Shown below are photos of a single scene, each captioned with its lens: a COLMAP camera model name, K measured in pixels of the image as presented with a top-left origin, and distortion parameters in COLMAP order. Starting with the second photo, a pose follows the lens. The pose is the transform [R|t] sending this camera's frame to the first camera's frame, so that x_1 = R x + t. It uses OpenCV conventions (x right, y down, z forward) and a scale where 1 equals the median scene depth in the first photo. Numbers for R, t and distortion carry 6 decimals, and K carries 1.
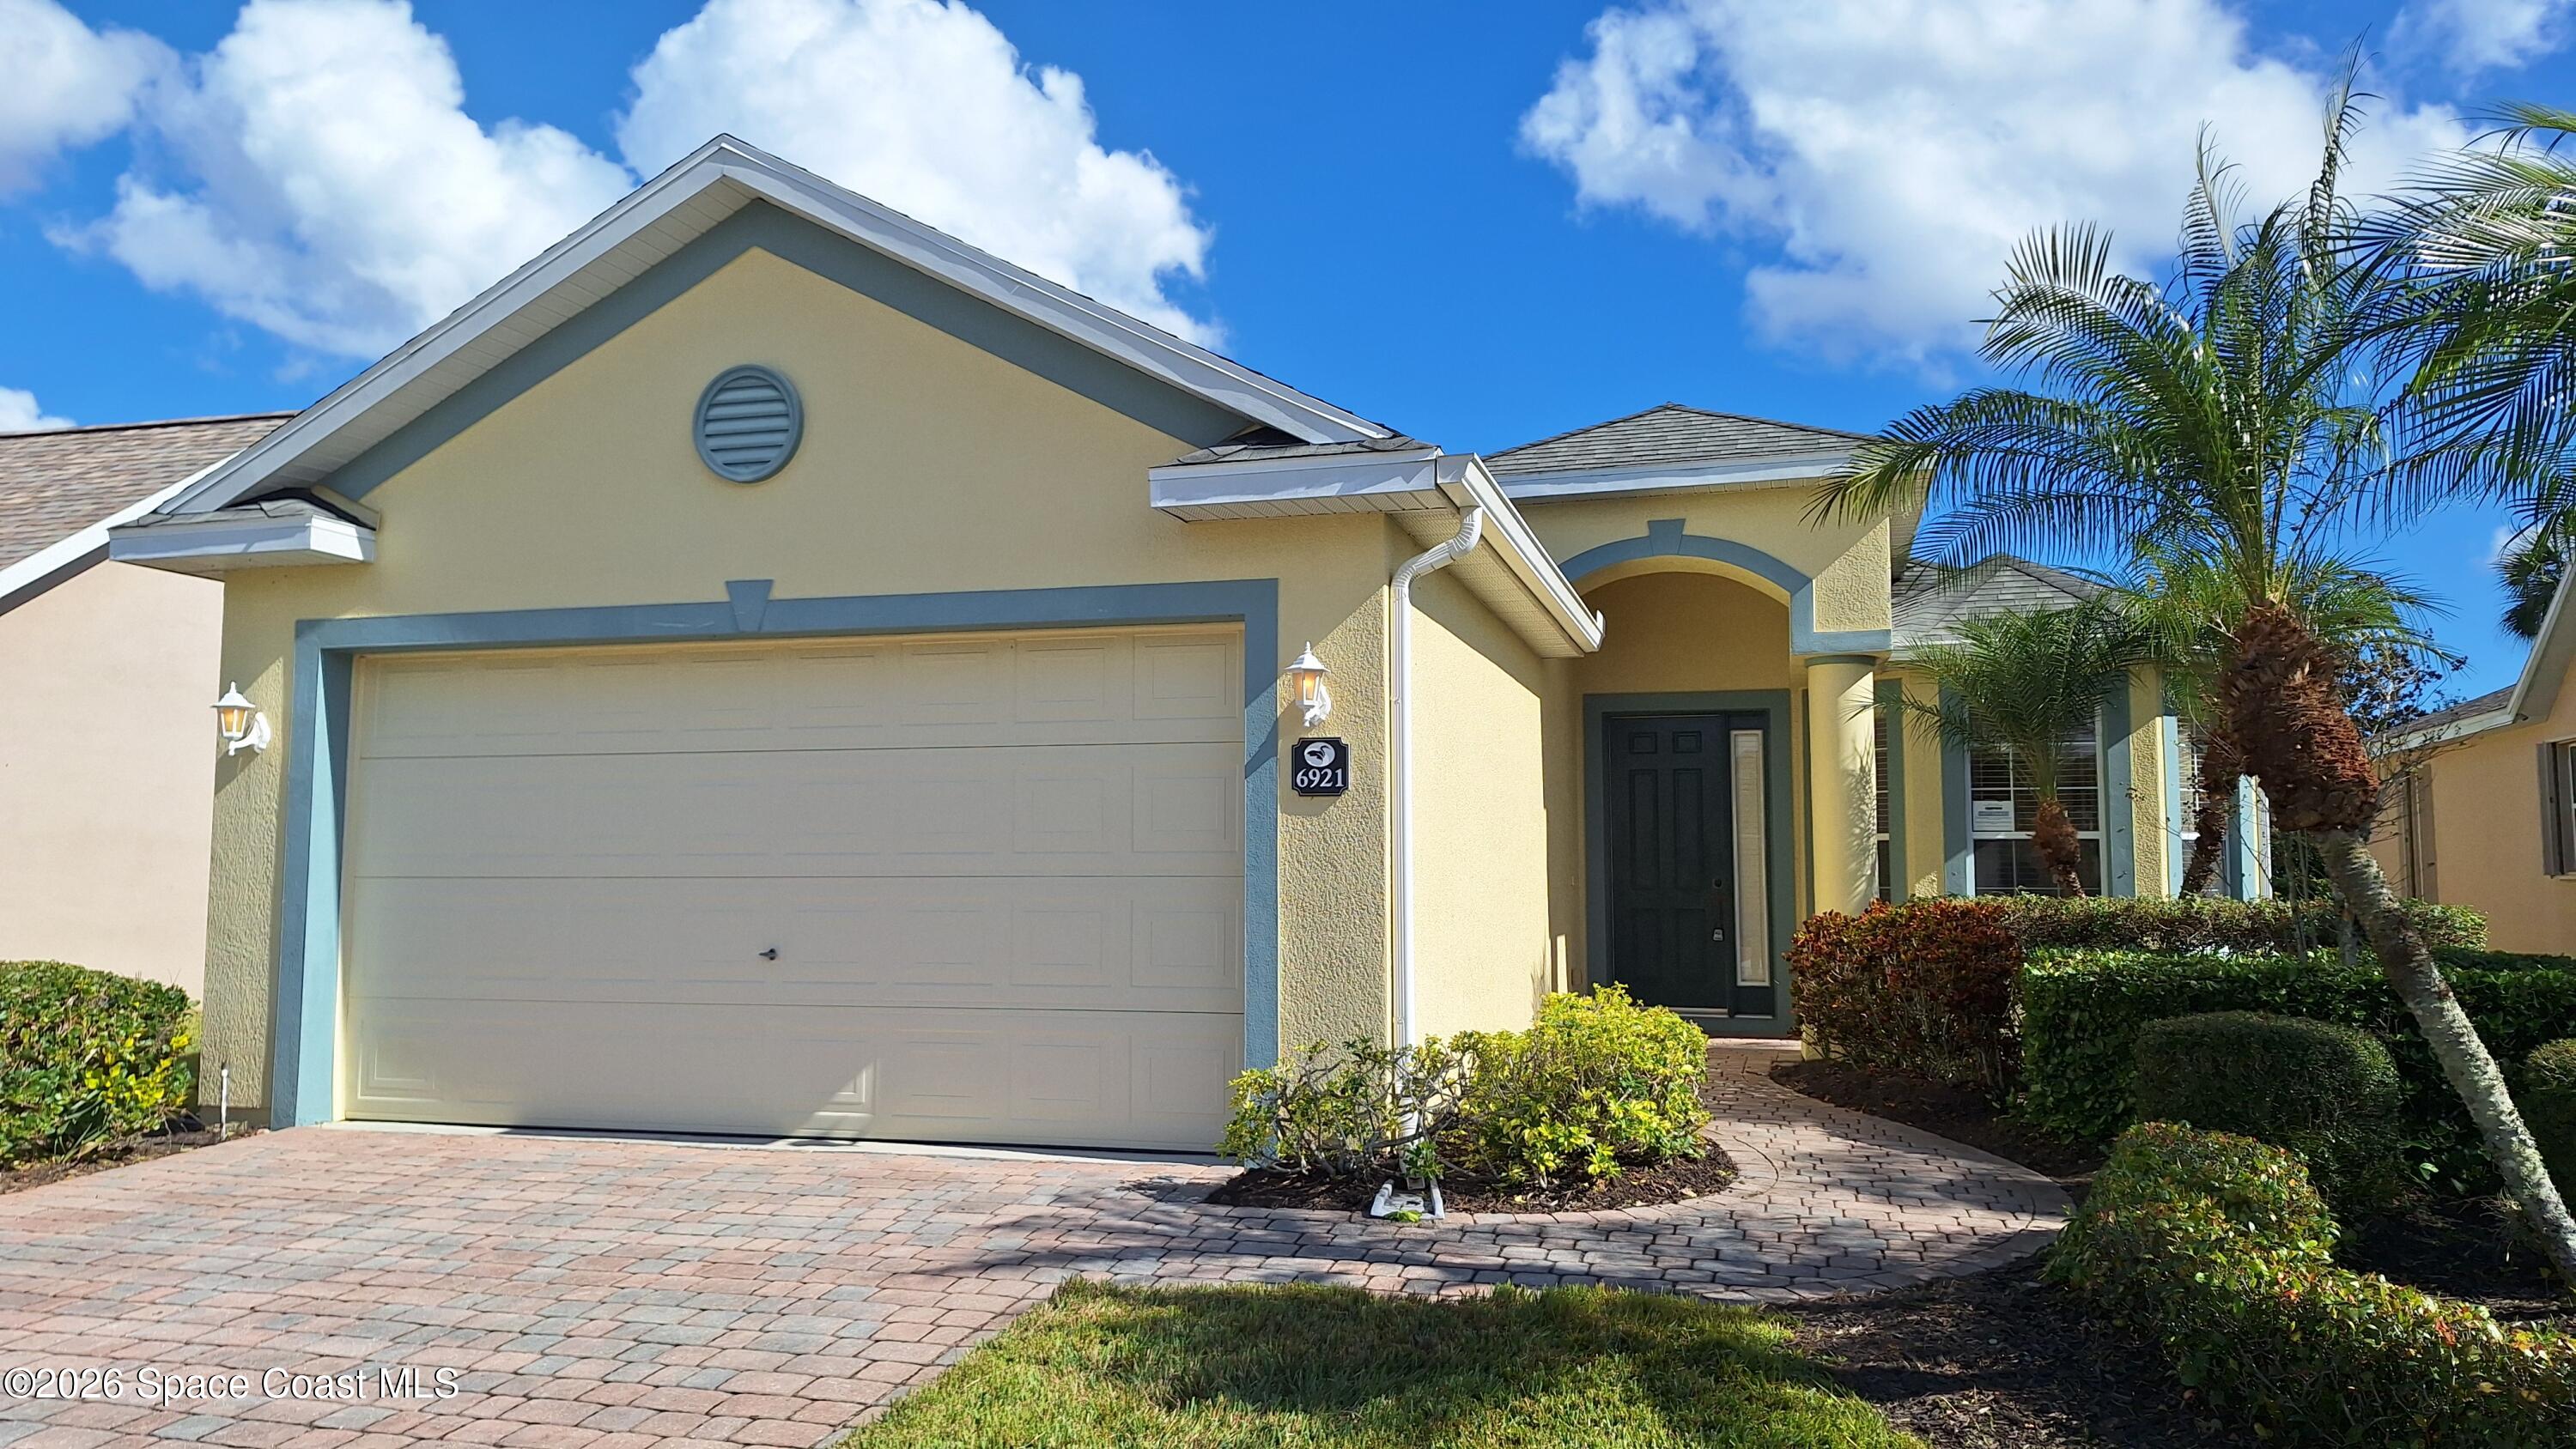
lens RADIAL K [[1787.2, 0, 1279.7], [0, 1787.2, 715.2], [0, 0, 1]] dist [0.096421, -0.002368]
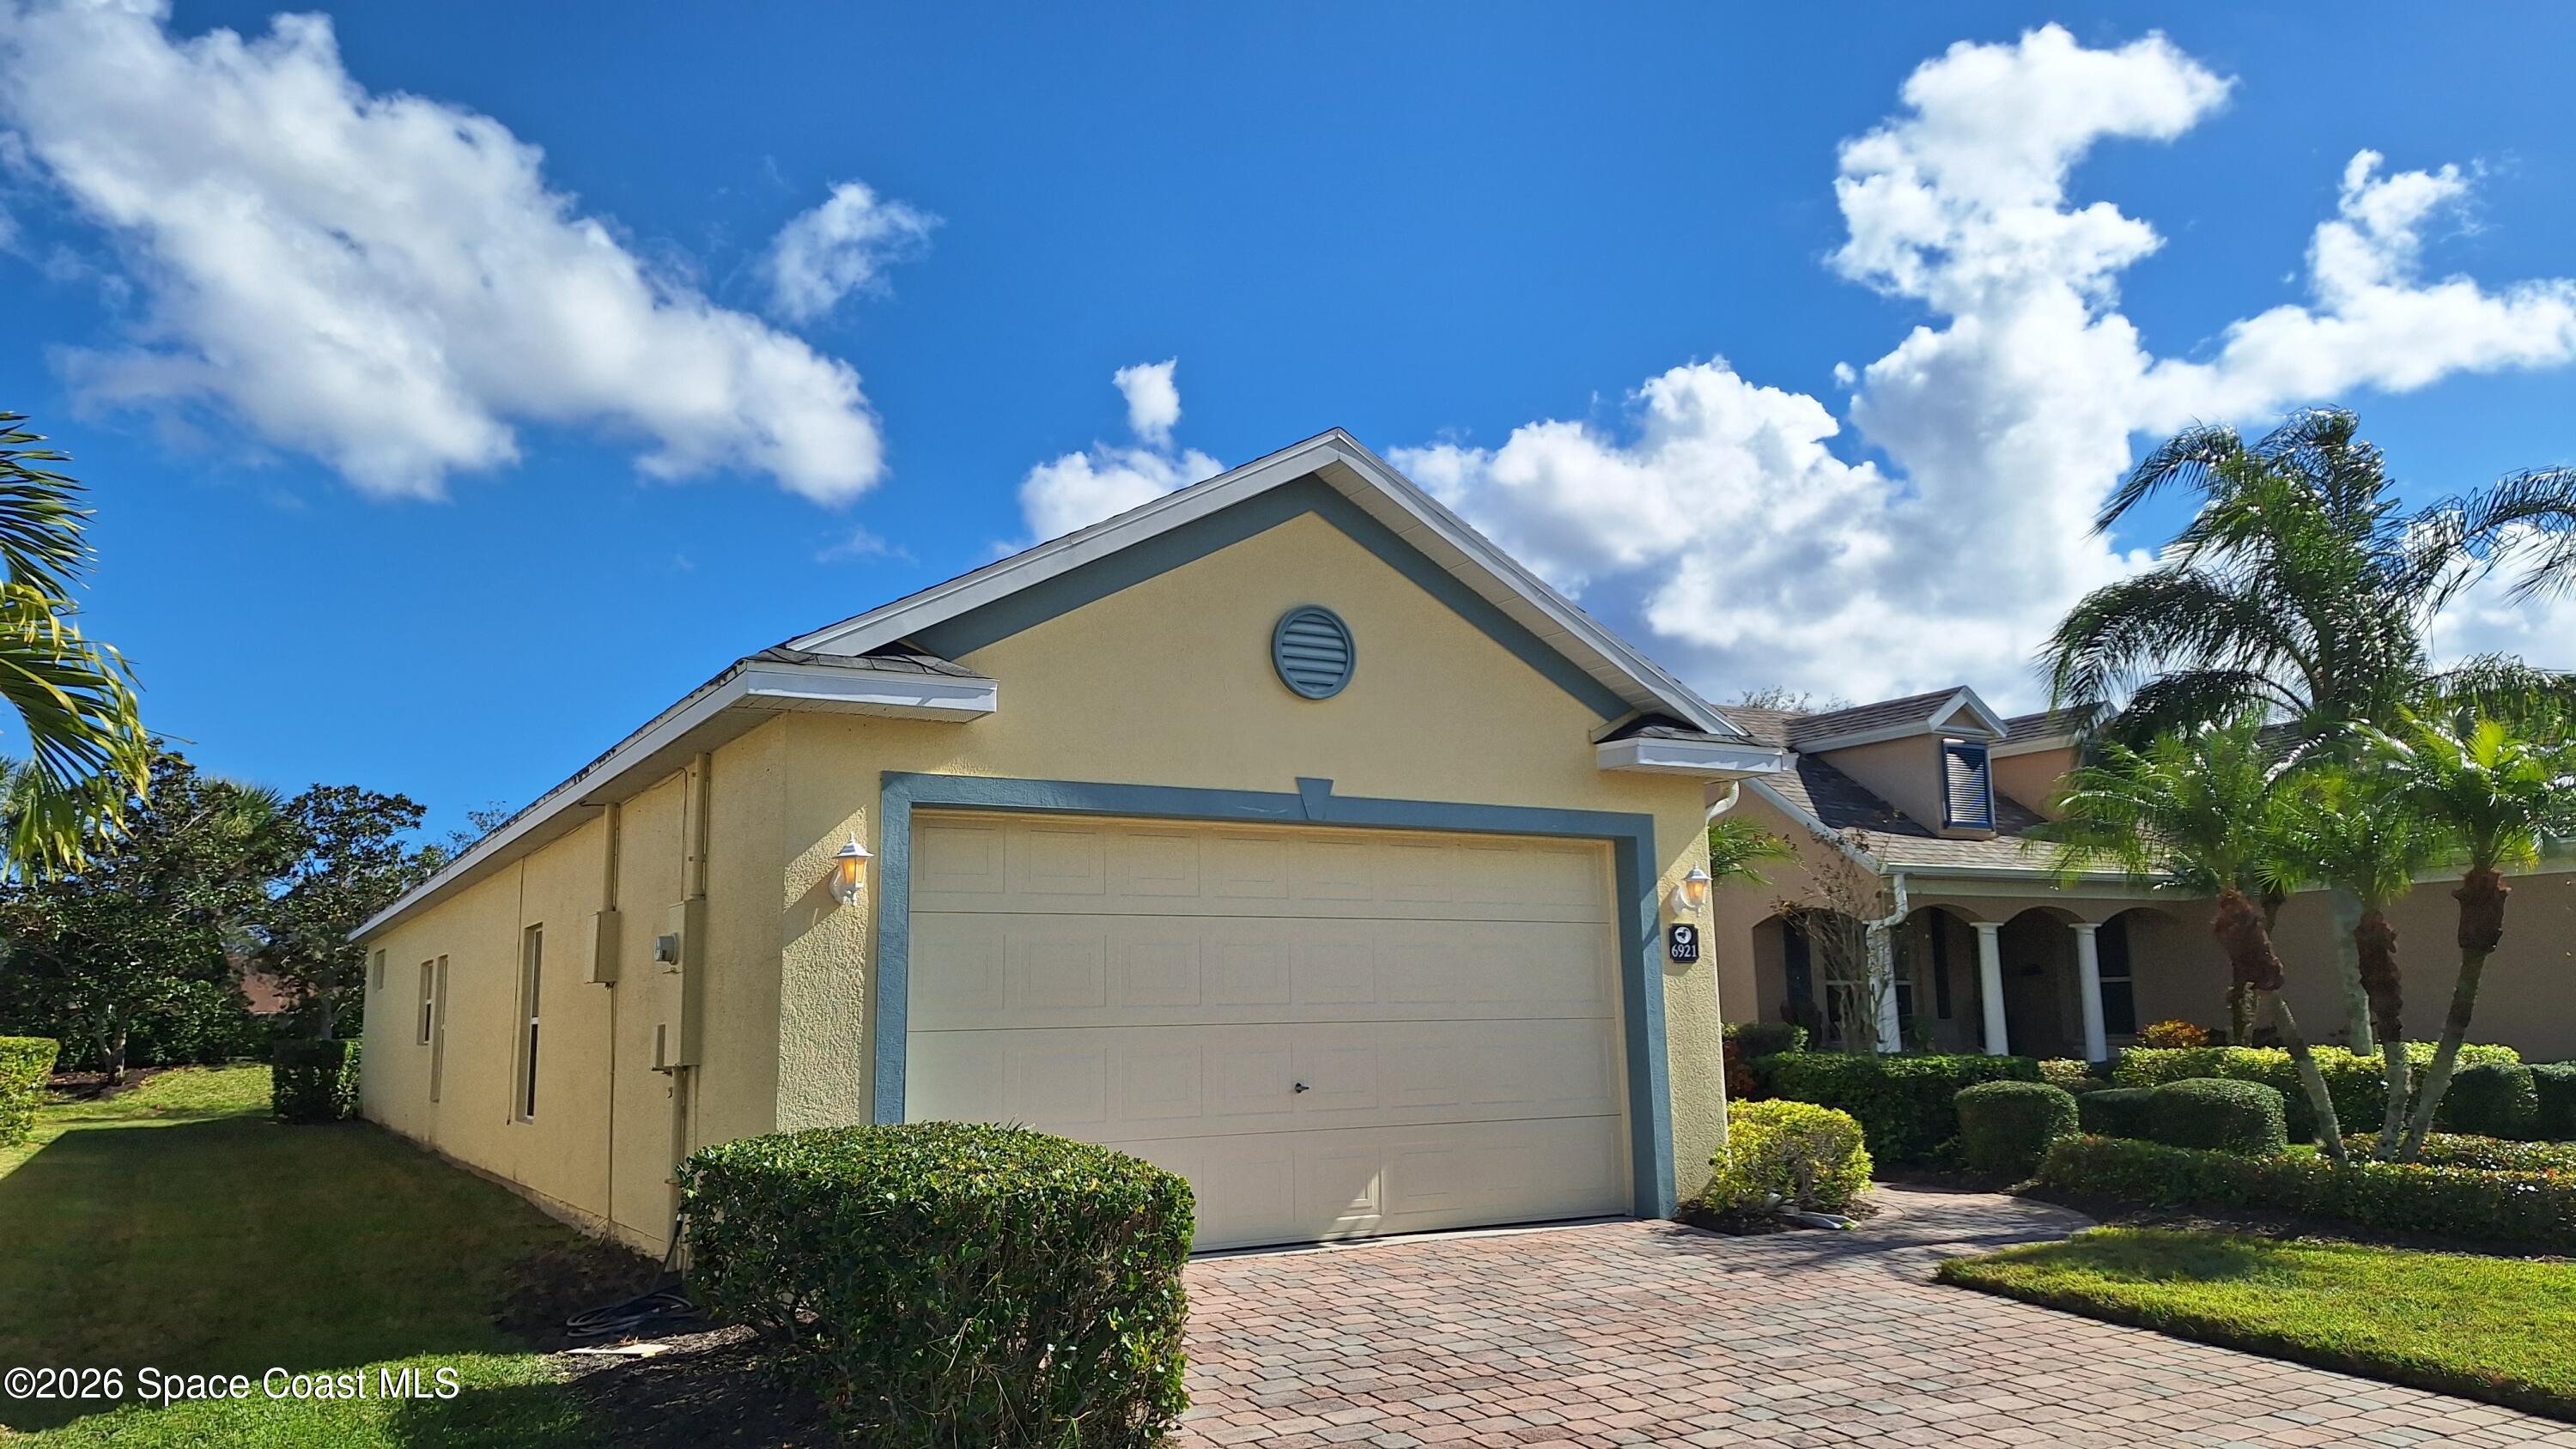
lens RADIAL K [[1787.2, 0, 1297.1], [0, 1787.2, 737.8], [0, 0, 1]] dist [0.096421, -0.002368]
pose [[0.682697, 0.105763, 0.723007, -1.188529], [-0.038401, 0.993295, -0.109041, 0.031264], [-0.729692, 0.046678, 0.682181, 0.176438]]
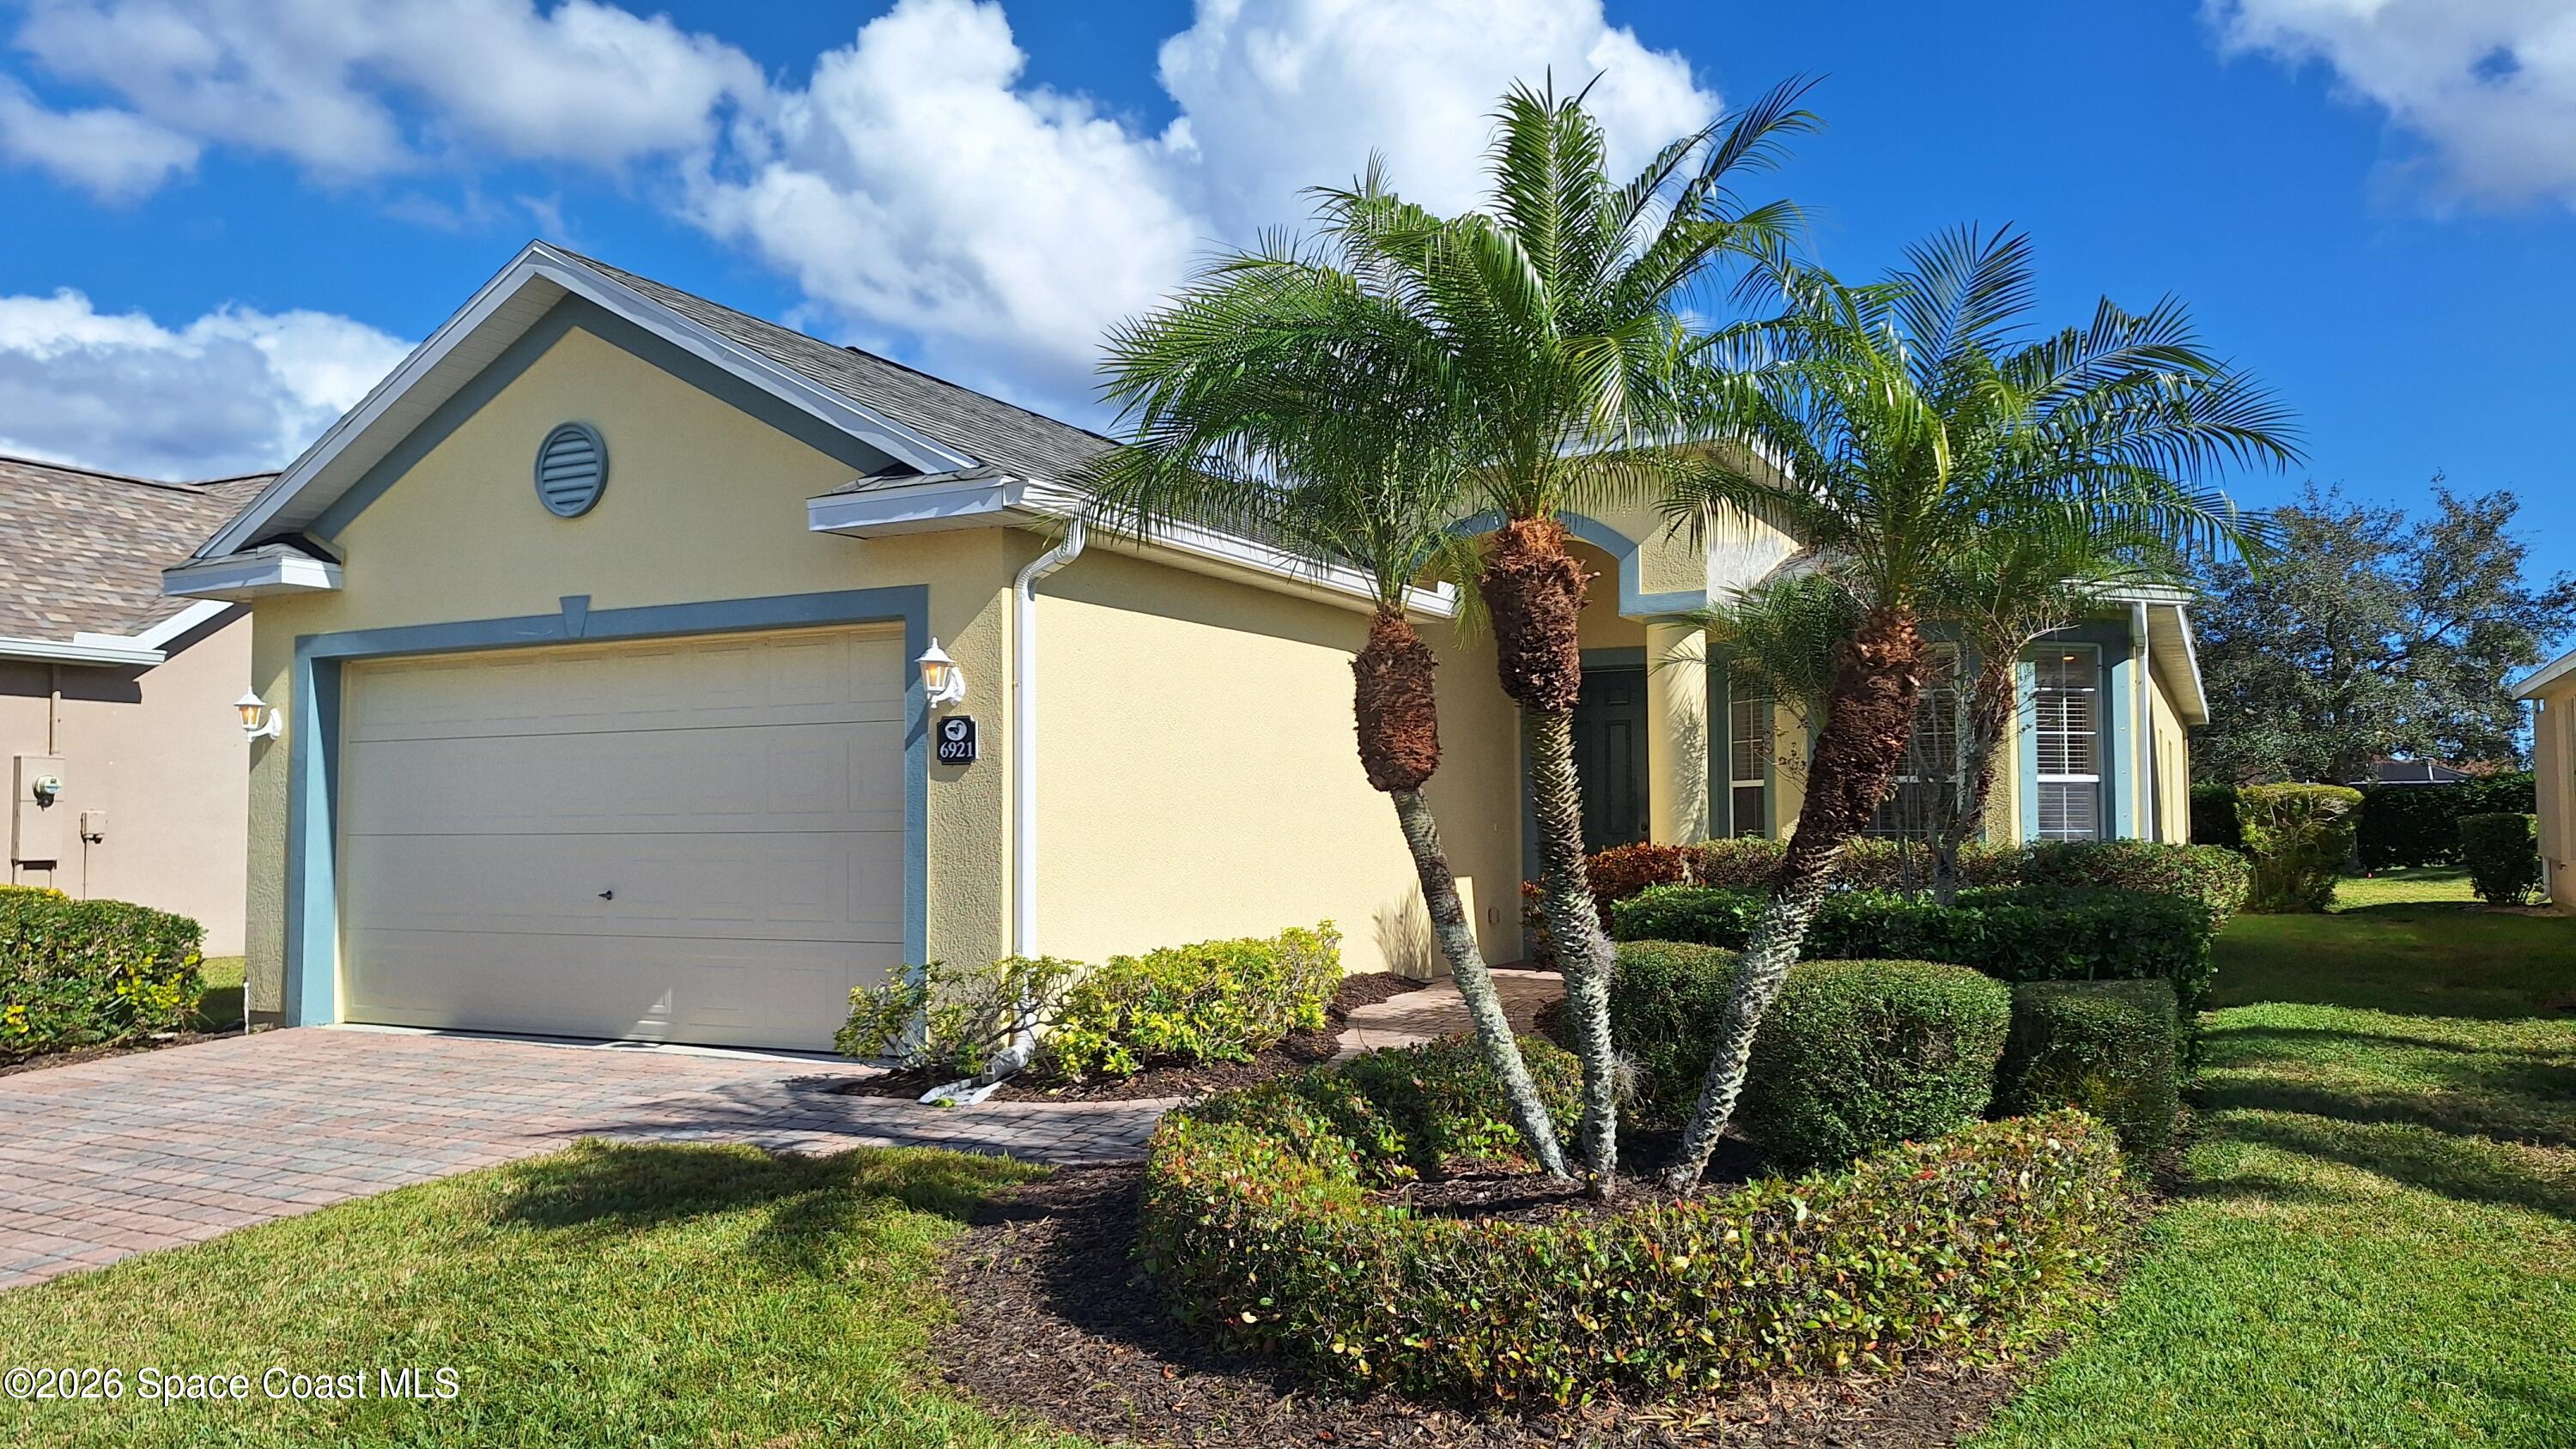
lens RADIAL K [[1787.2, 0, 1290.7], [0, 1787.2, 714.2], [0, 0, 1]] dist [0.096421, -0.002368]
pose [[0.977516, -0.021712, -0.209741, 0.450415], [0.027964, 0.999247, 0.026886, -0.013388], [0.208999, -0.032147, 0.977387, -0.124293]]
